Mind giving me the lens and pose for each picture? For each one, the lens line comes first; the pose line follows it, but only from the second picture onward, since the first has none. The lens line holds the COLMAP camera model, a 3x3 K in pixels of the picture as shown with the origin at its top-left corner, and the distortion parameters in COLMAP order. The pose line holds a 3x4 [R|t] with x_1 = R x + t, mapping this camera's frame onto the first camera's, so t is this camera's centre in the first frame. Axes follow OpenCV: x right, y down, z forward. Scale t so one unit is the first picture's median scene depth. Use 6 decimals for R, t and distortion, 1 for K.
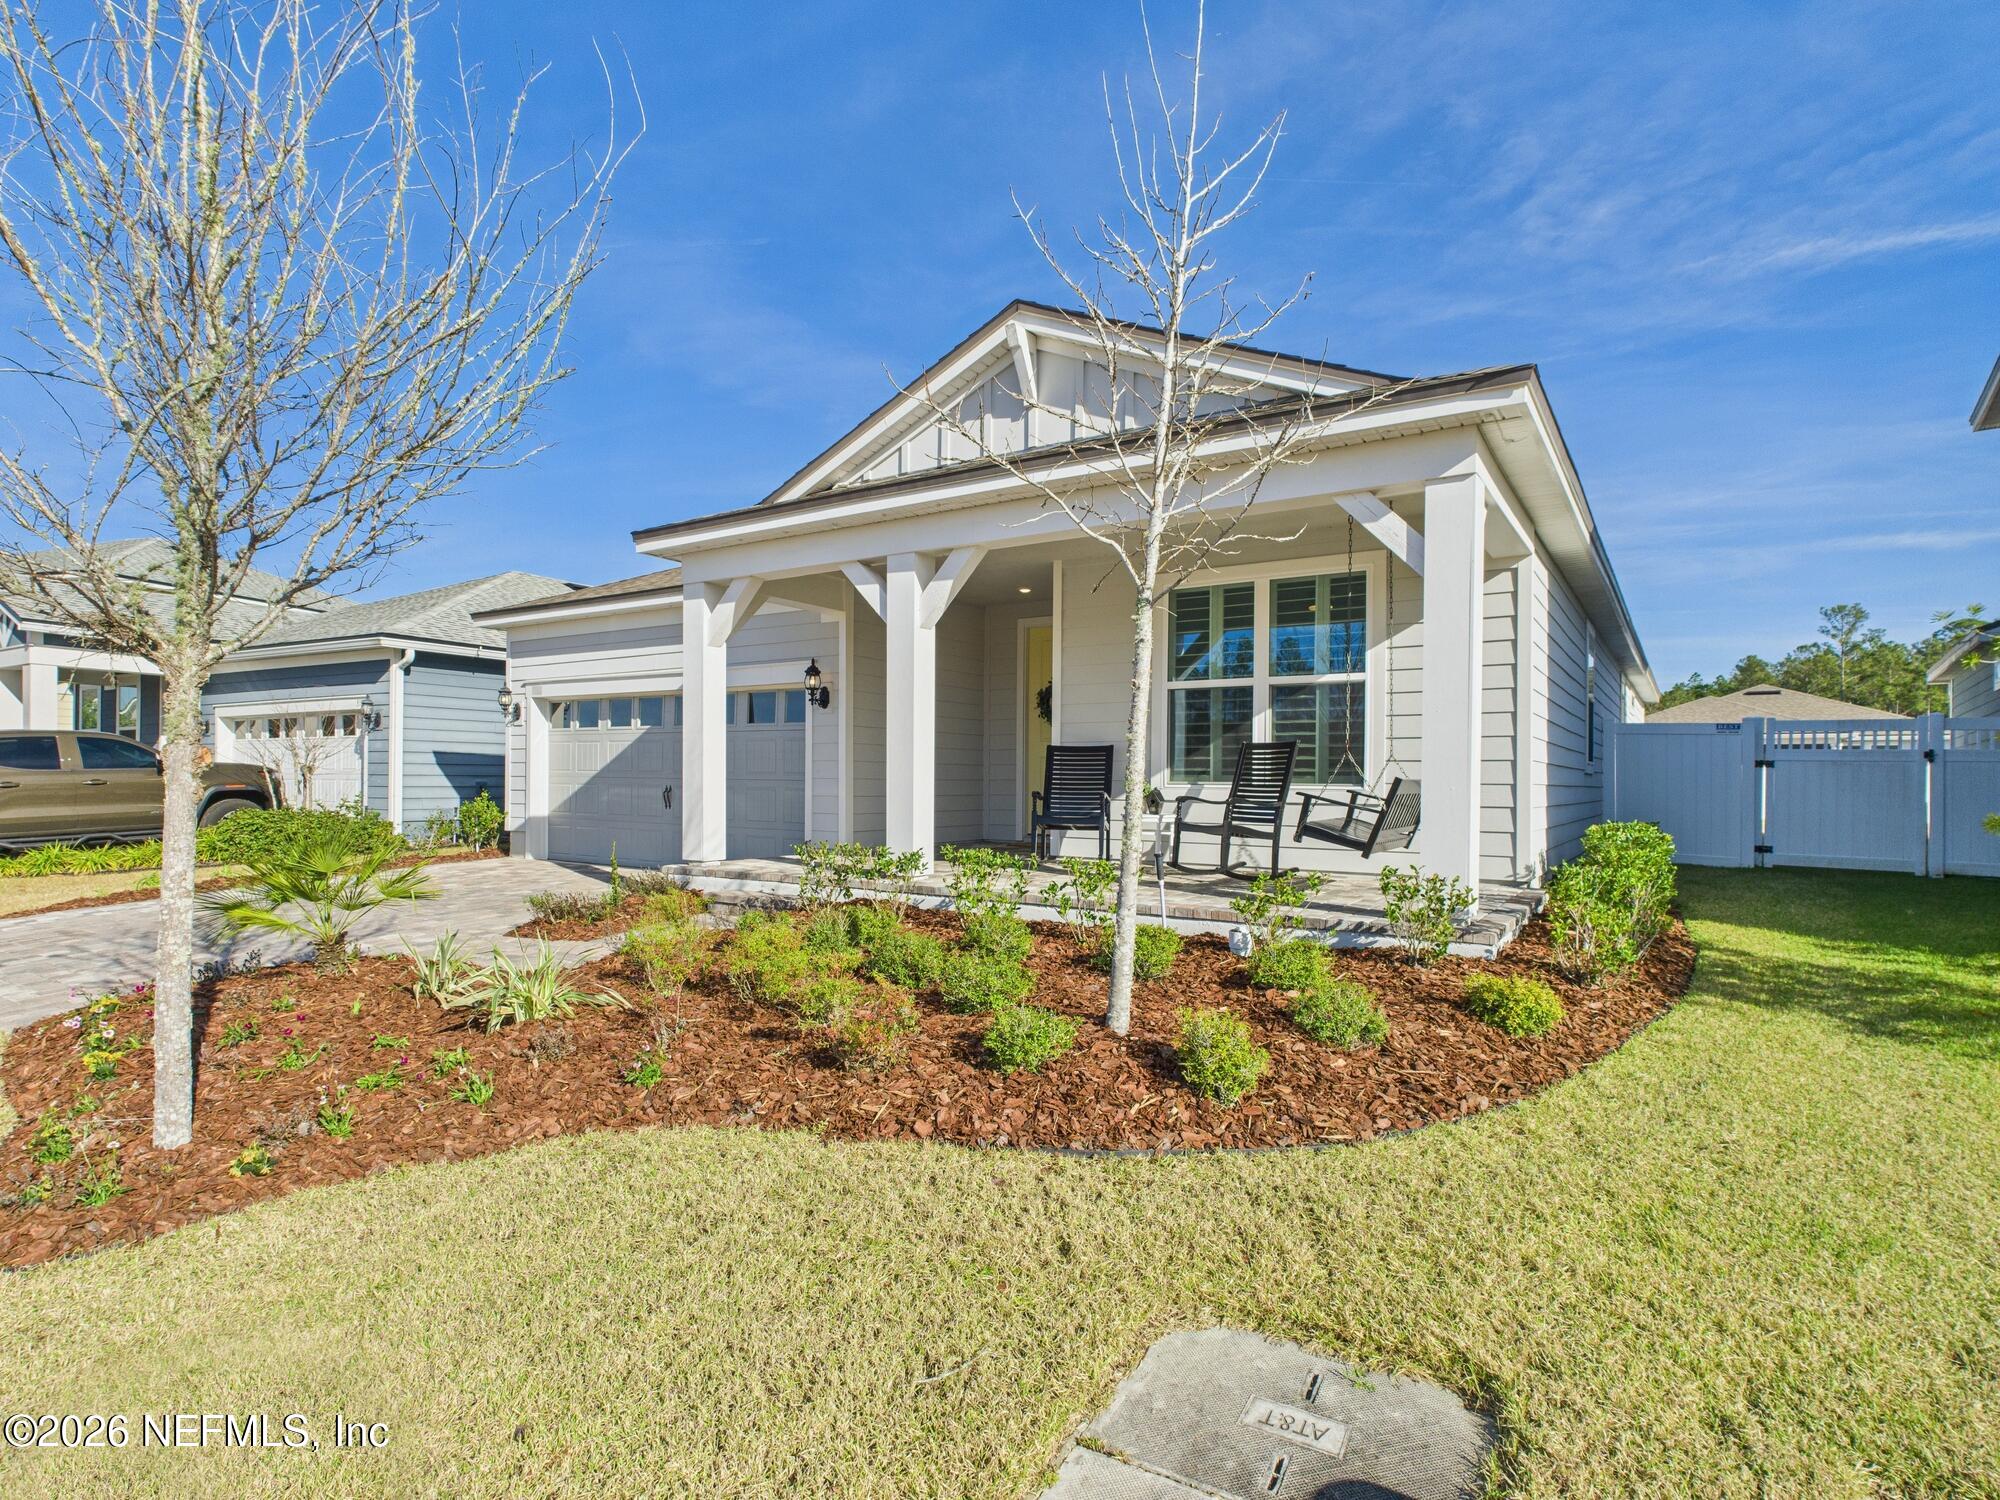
lens RADIAL K [[1067.8, 0, 994.9], [0, 1067.8, 753.8], [0, 0, 1]] dist [0.000057, -0.000255]
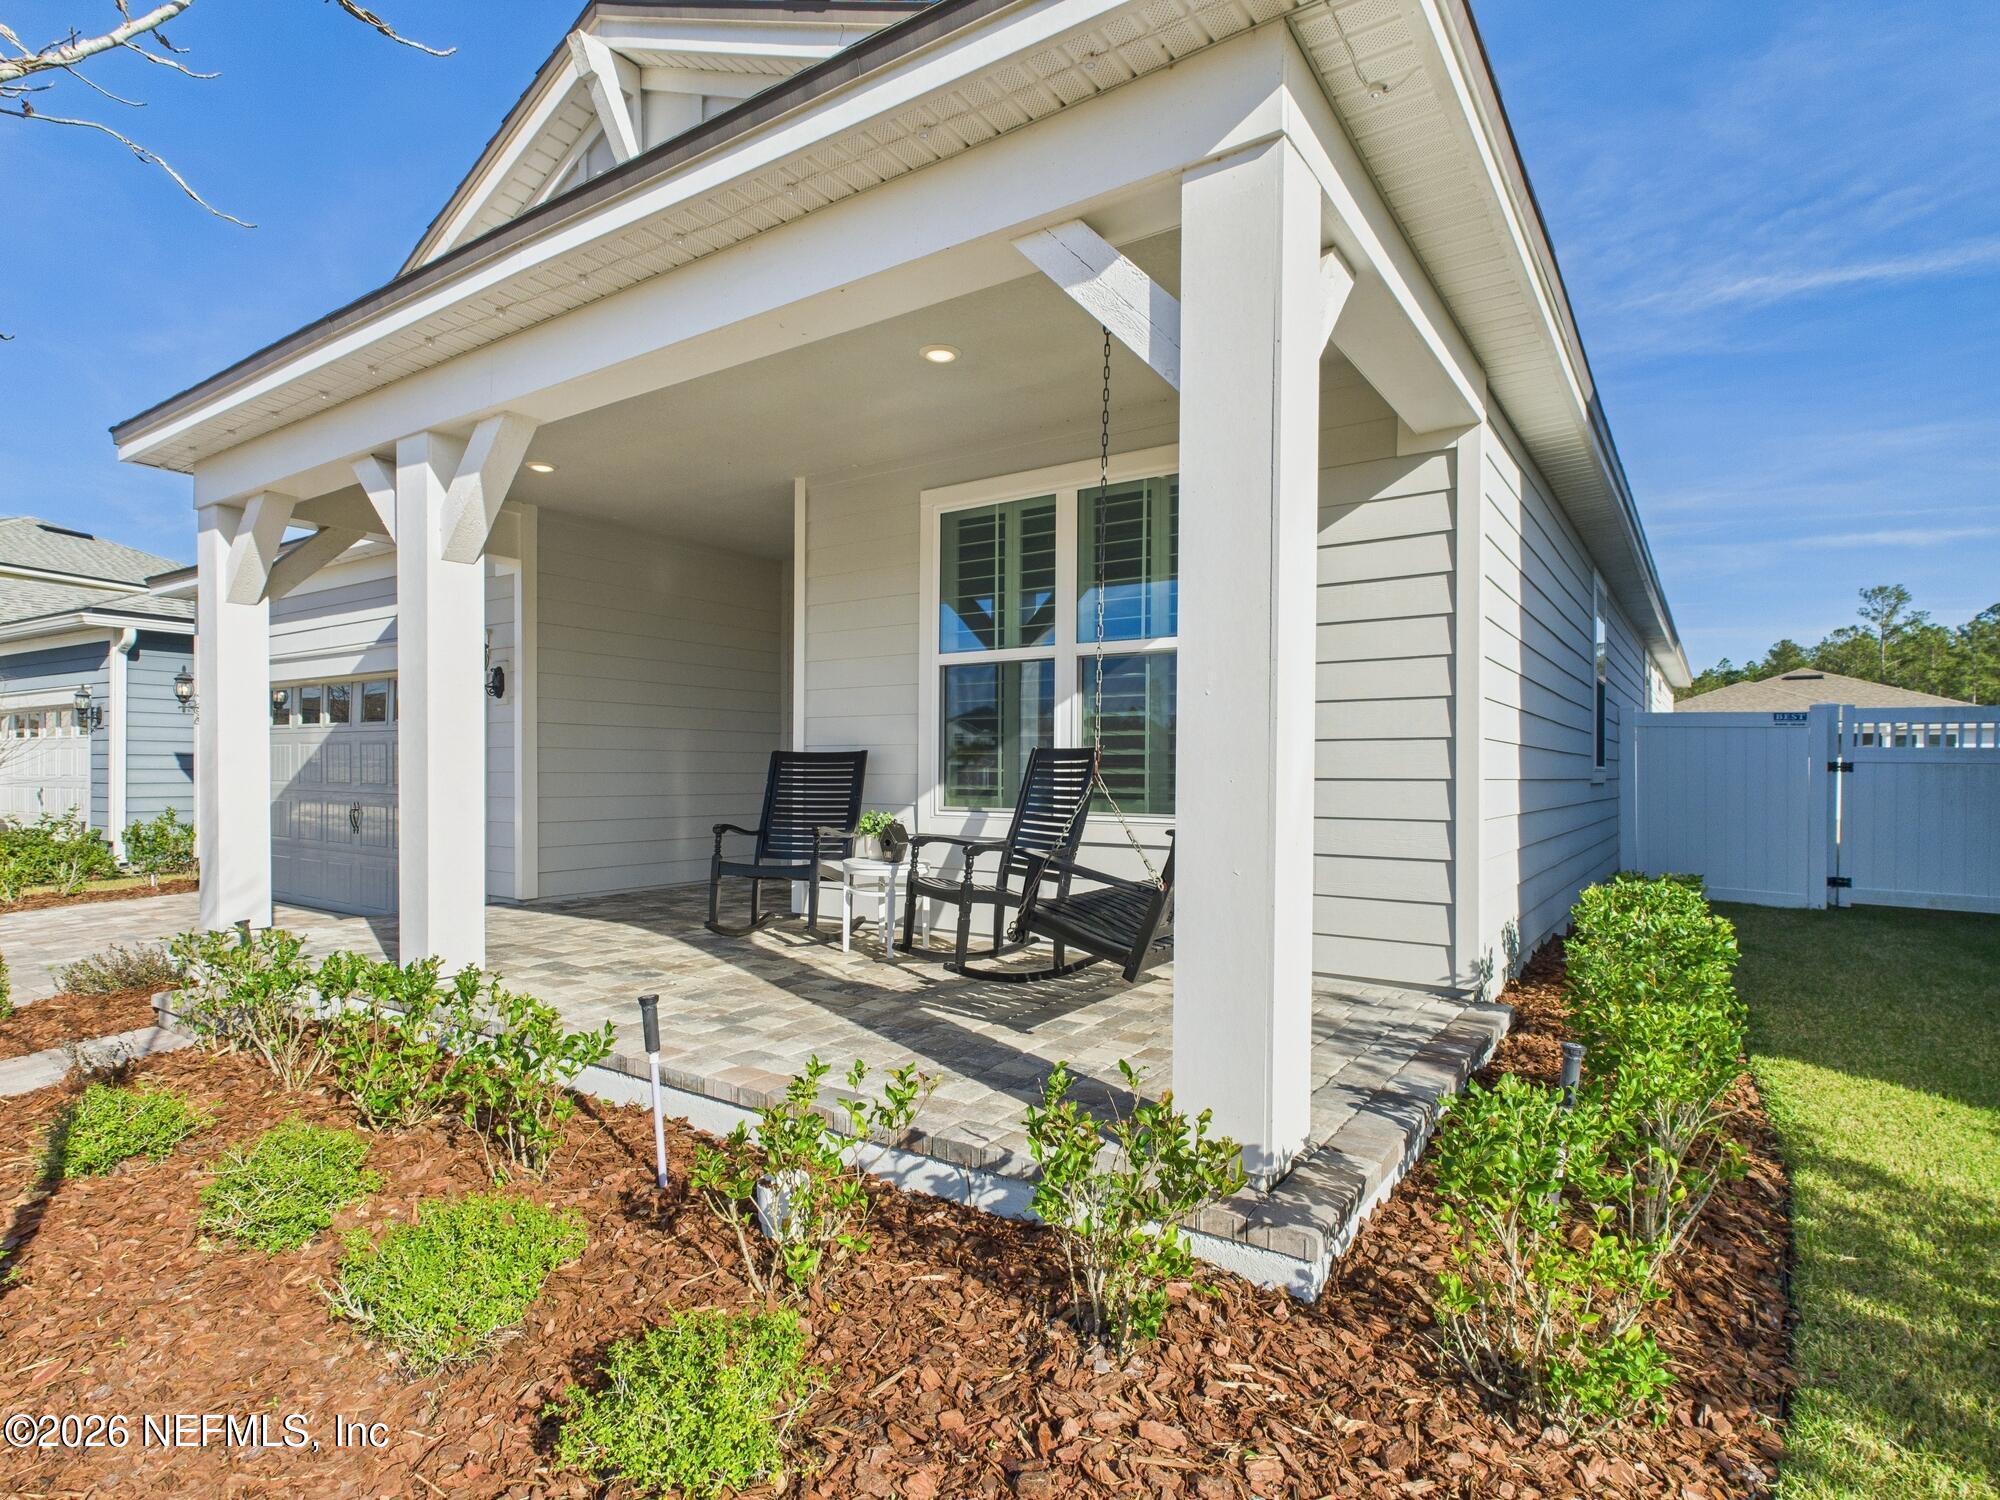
lens RADIAL K [[1054.3, 0, 1000.0], [0, 1054.3, 750.0], [0, 0, 1]] dist [0.002823, 0.000910]
pose [[0.999788, -0.004069, -0.020195, 0.160063], [0.004179, 0.999977, 0.005420, -0.009055], [0.020172, -0.005503, 0.999781, 0.267249]]
